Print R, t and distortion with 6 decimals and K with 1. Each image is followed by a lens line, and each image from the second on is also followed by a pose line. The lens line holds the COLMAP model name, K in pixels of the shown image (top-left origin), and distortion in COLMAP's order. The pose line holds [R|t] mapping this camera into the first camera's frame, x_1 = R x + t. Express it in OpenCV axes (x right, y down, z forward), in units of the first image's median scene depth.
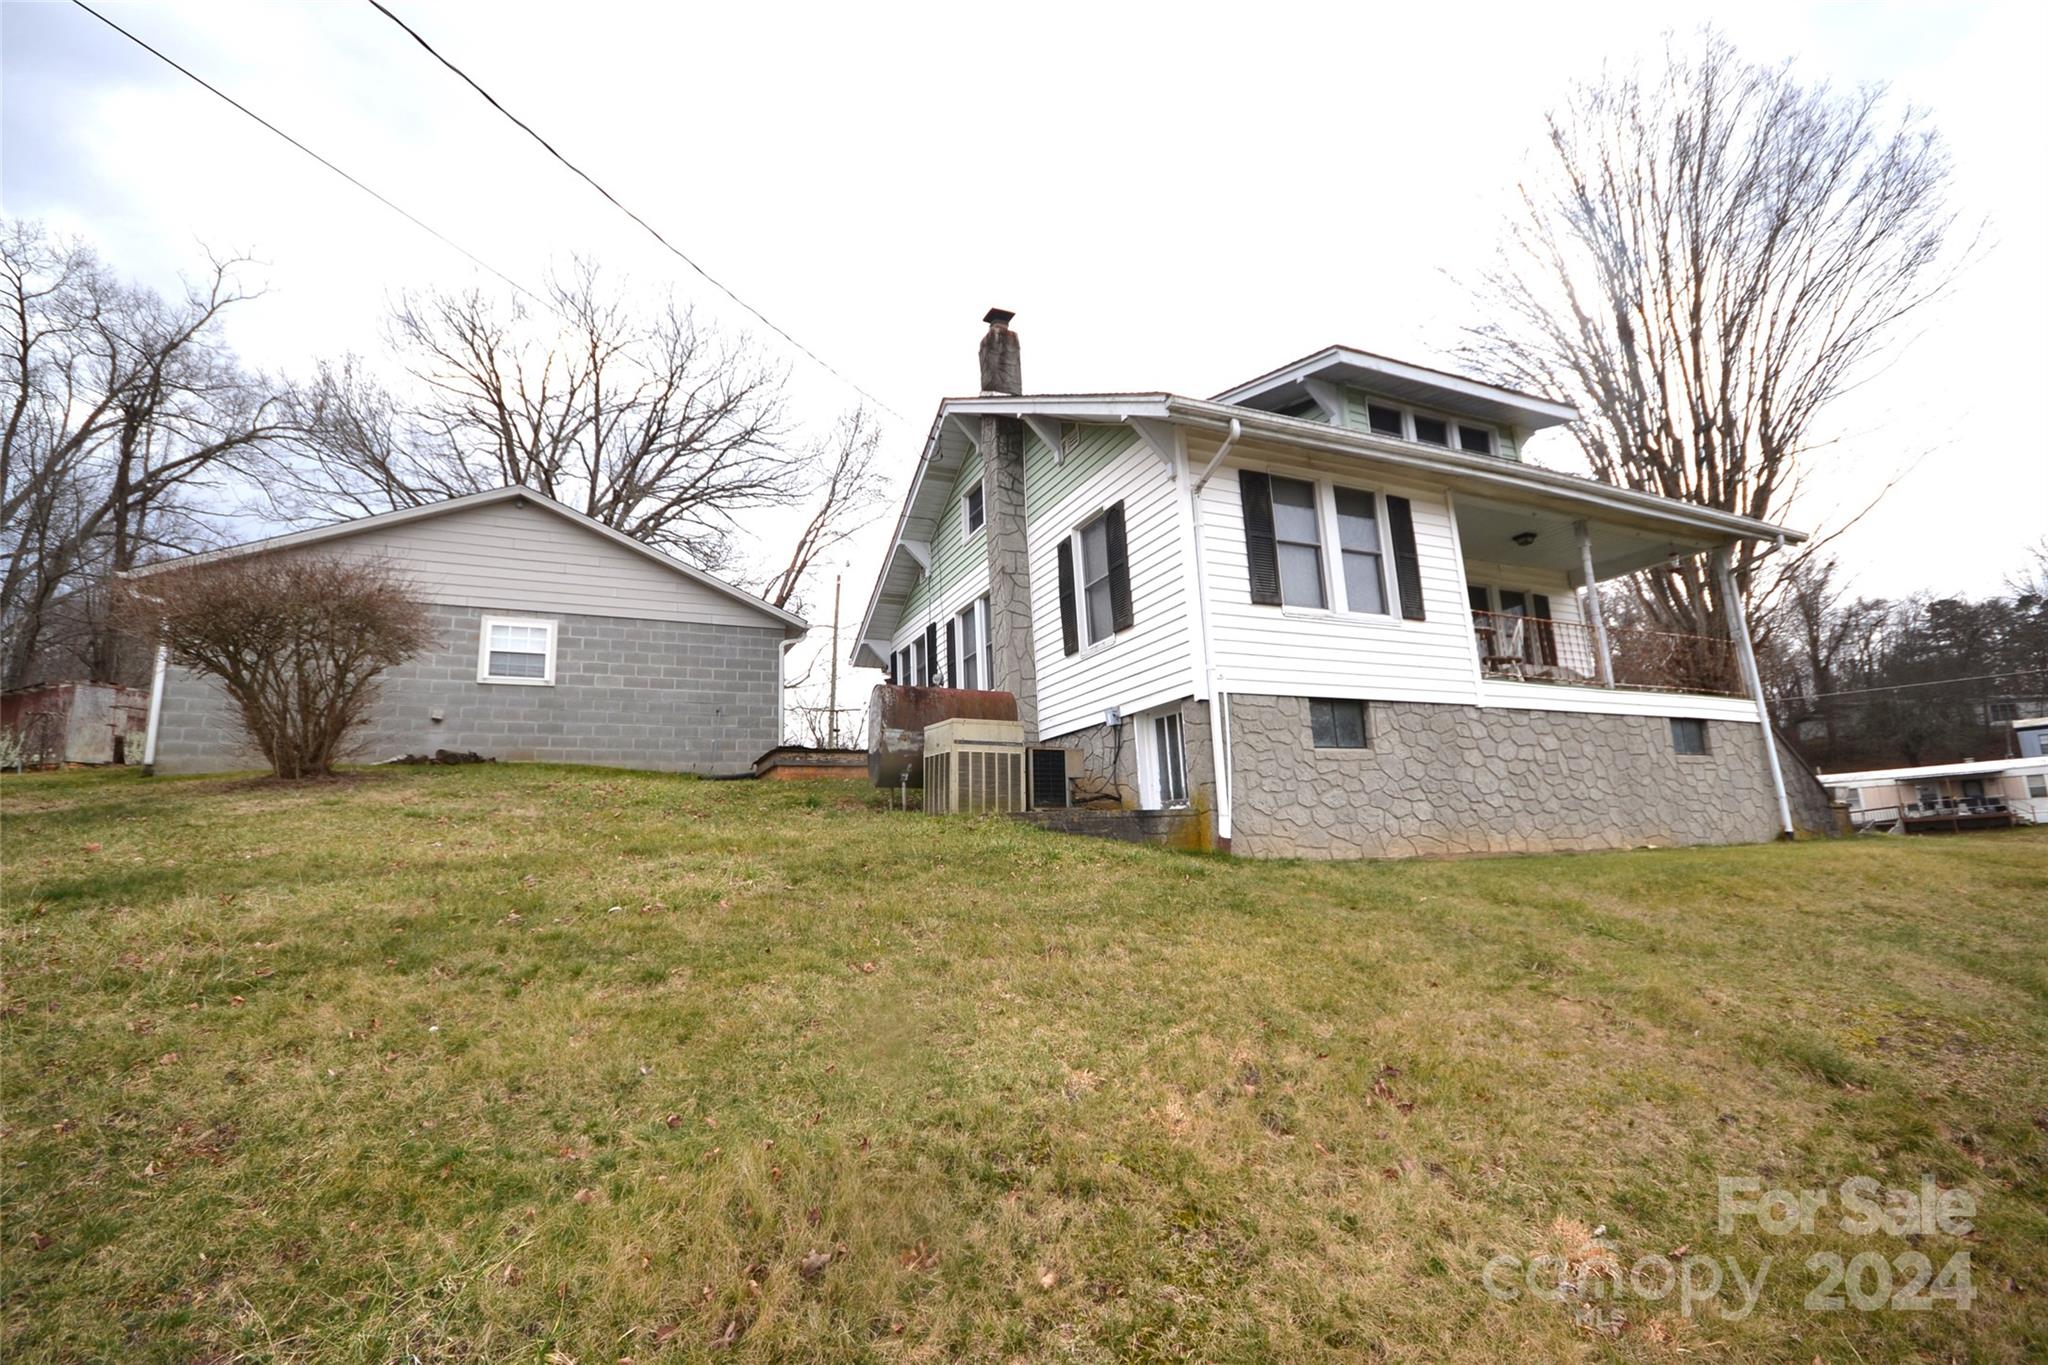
lens RADIAL K [[928.1, 0, 1011.8], [0, 928.1, 688.8], [0, 0, 1]] dist [0.009655, -0.011317]
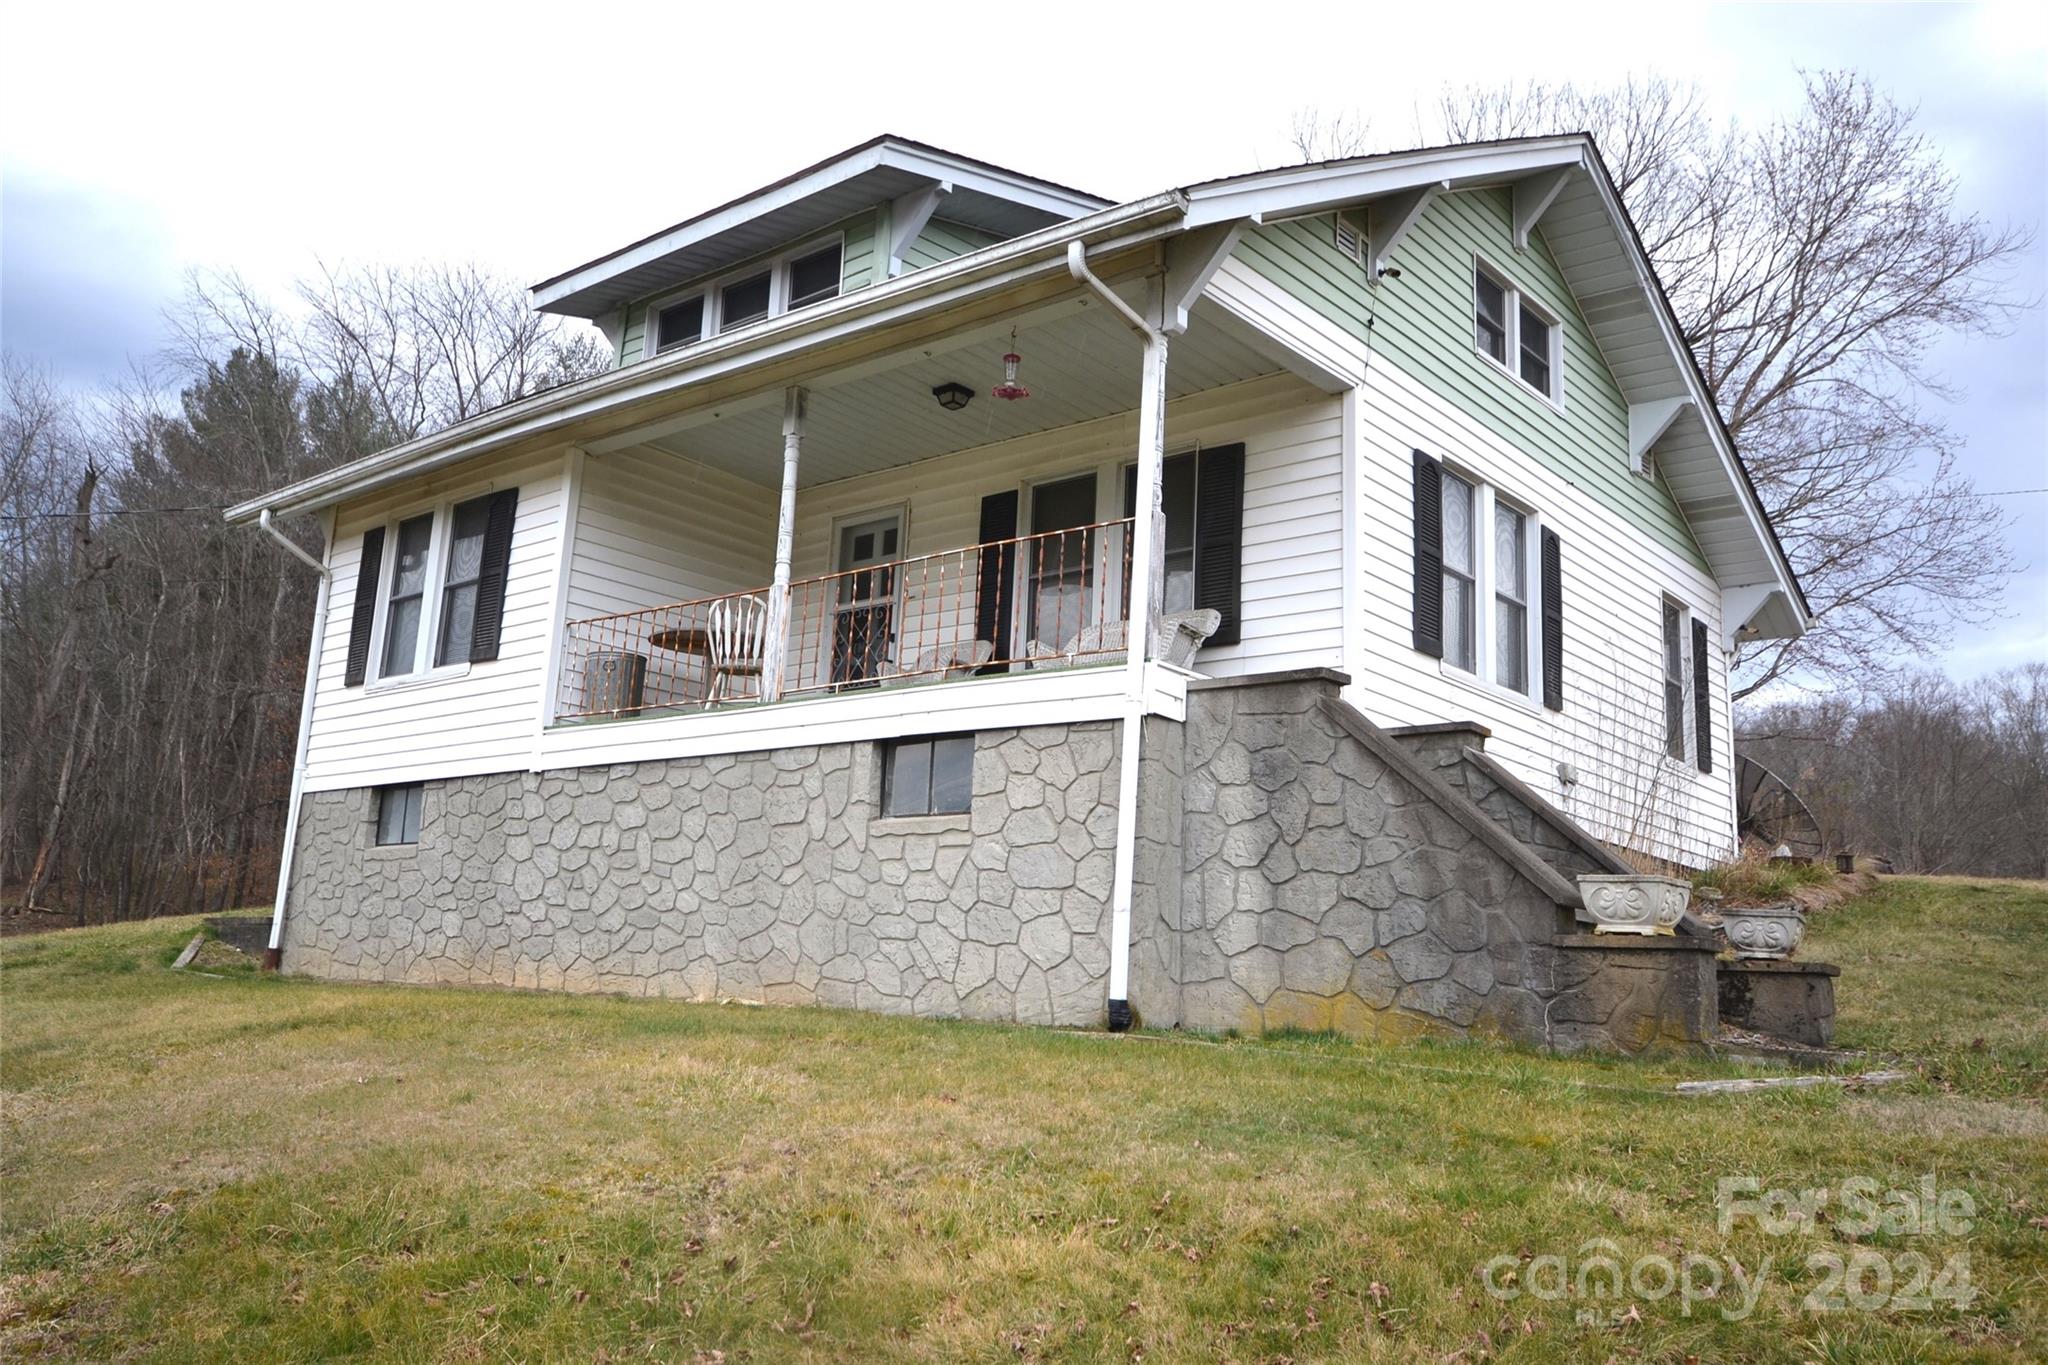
lens RADIAL K [[1649.3, 0, 1024.0], [0, 1649.3, 682.5], [0, 0, 1]] dist [-0.005629, 0.001461]
pose [[0.416042, -0.116541, -0.901847, 1.728524], [0.108388, 0.991039, -0.078065, 0.086539], [0.902863, -0.065271, 0.424945, 0.811010]]
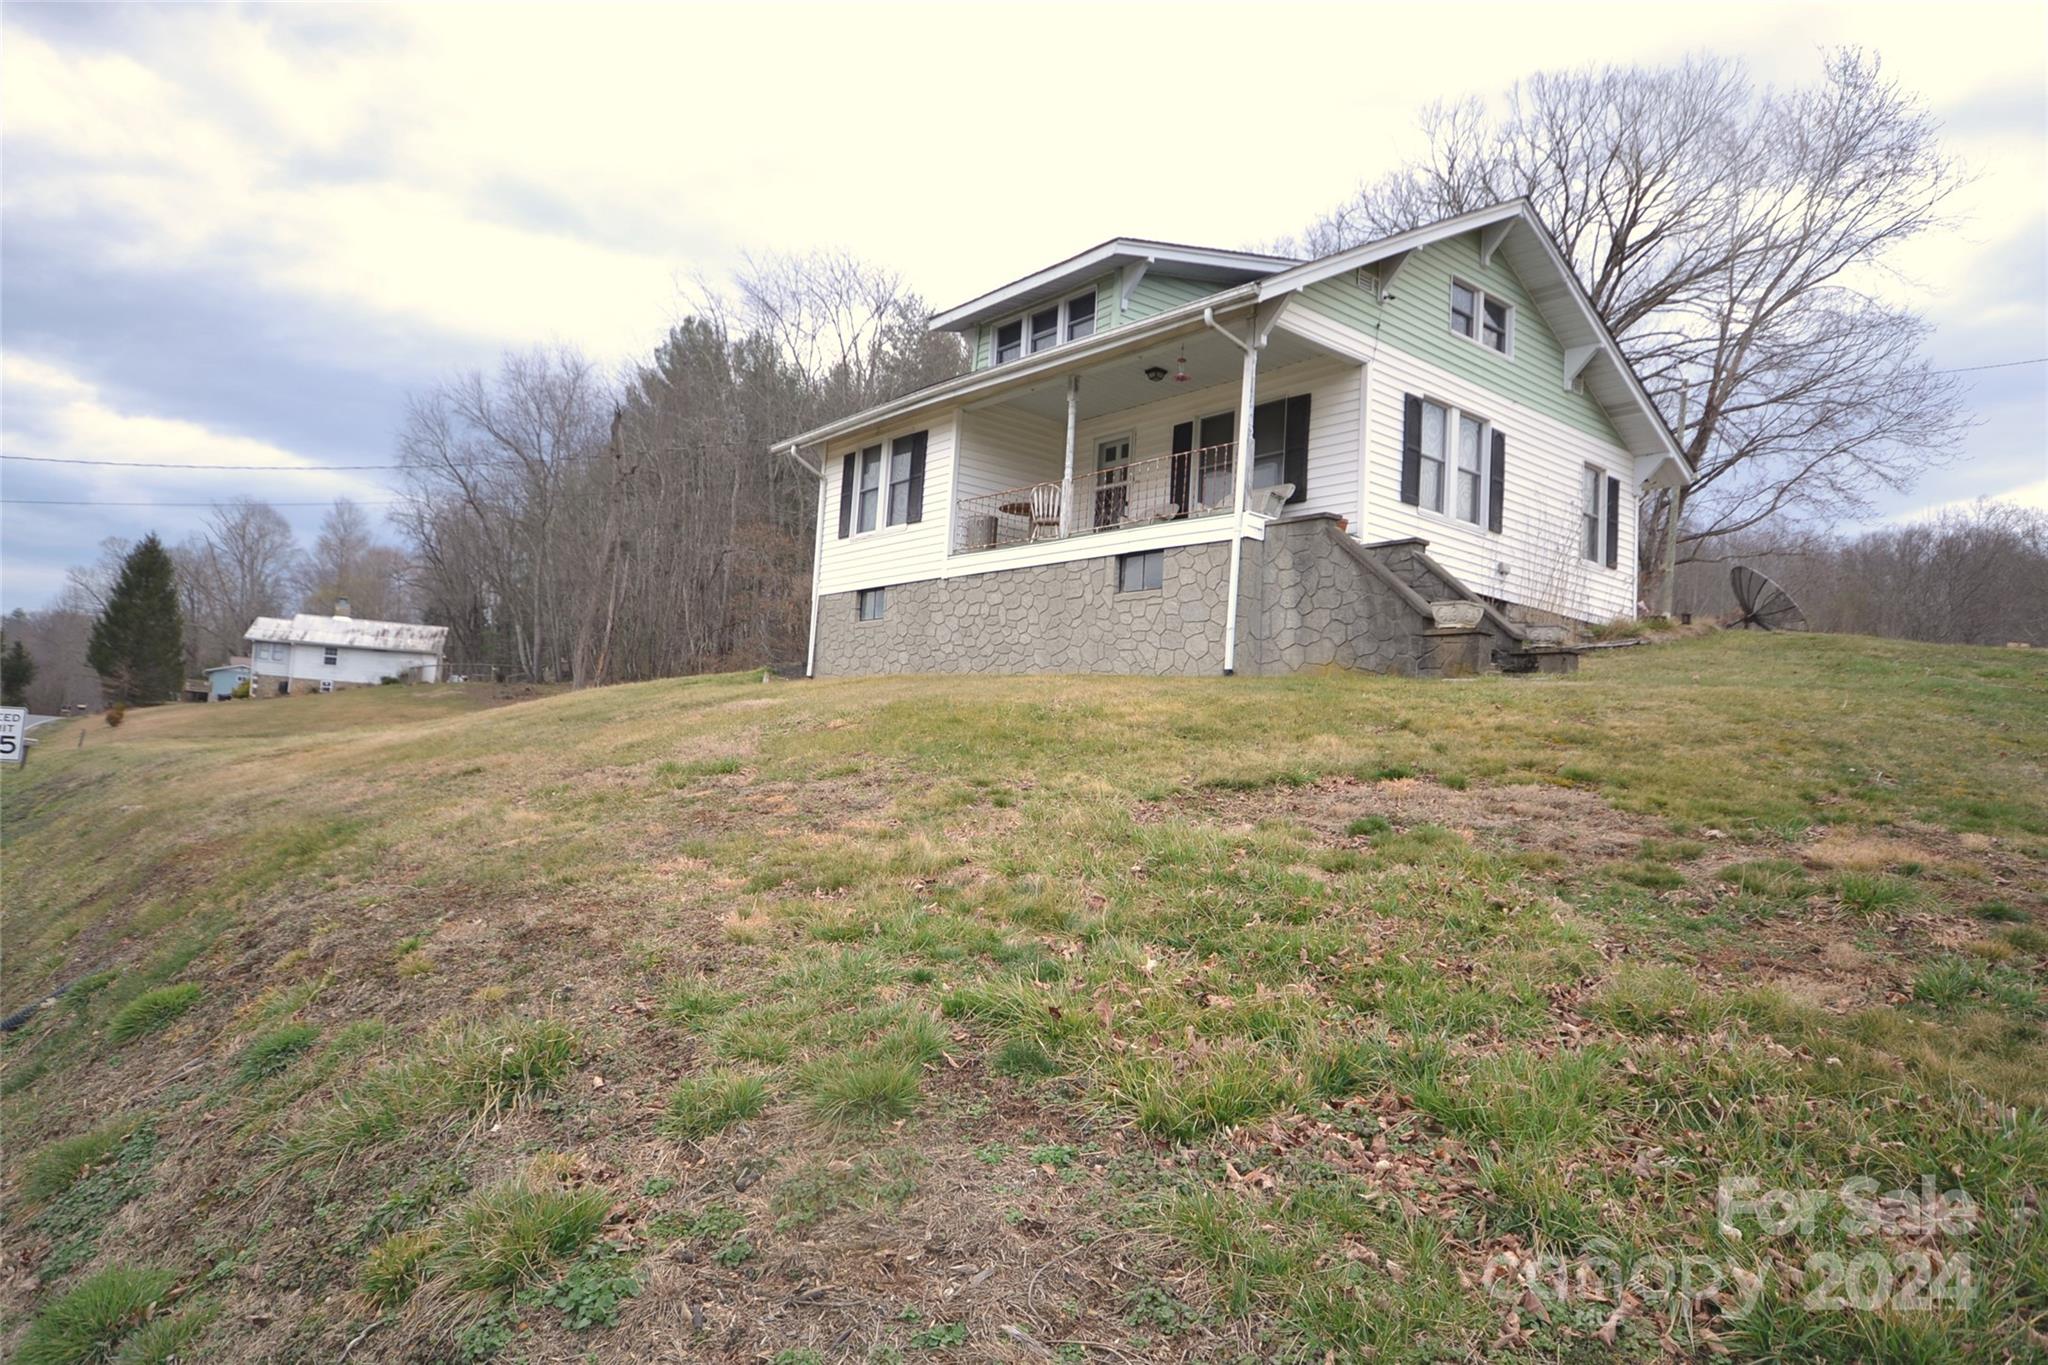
lens RADIAL K [[1263.1, 0, 987.7], [0, 1263.1, 676.3], [0, 0, 1]] dist [0.003143, 0.001124]
pose [[0.224422, -0.018470, -0.974317, 2.253080], [0.116417, 0.993168, 0.007987, 0.149553], [0.967513, -0.115220, 0.225039, 0.634989]]
